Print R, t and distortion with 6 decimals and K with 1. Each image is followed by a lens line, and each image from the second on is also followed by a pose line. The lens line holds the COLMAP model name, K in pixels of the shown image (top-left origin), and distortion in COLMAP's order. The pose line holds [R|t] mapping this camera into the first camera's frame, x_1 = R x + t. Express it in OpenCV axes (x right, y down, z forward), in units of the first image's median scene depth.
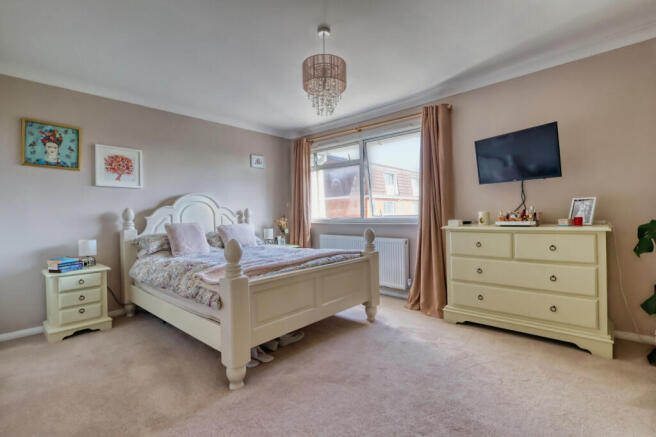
lens RADIAL K [[307.3, 0, 326.1], [0, 307.3, 210.8], [0, 0, 1]] dist [0.000061, -0.000157]
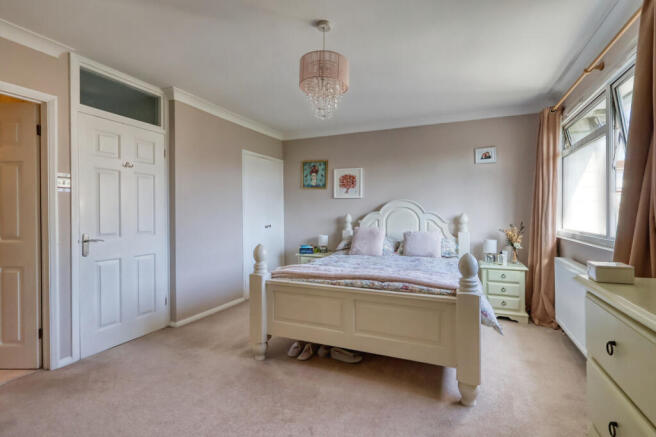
lens RADIAL K [[307.3, 0, 326.1], [0, 307.3, 210.8], [0, 0, 1]] dist [0.000061, -0.000157]
pose [[0.307647, 0.006259, -0.951480, 0.619366], [0.003688, 0.999963, 0.007770, -0.034130], [0.951493, -0.005899, 0.307612, 0.527213]]
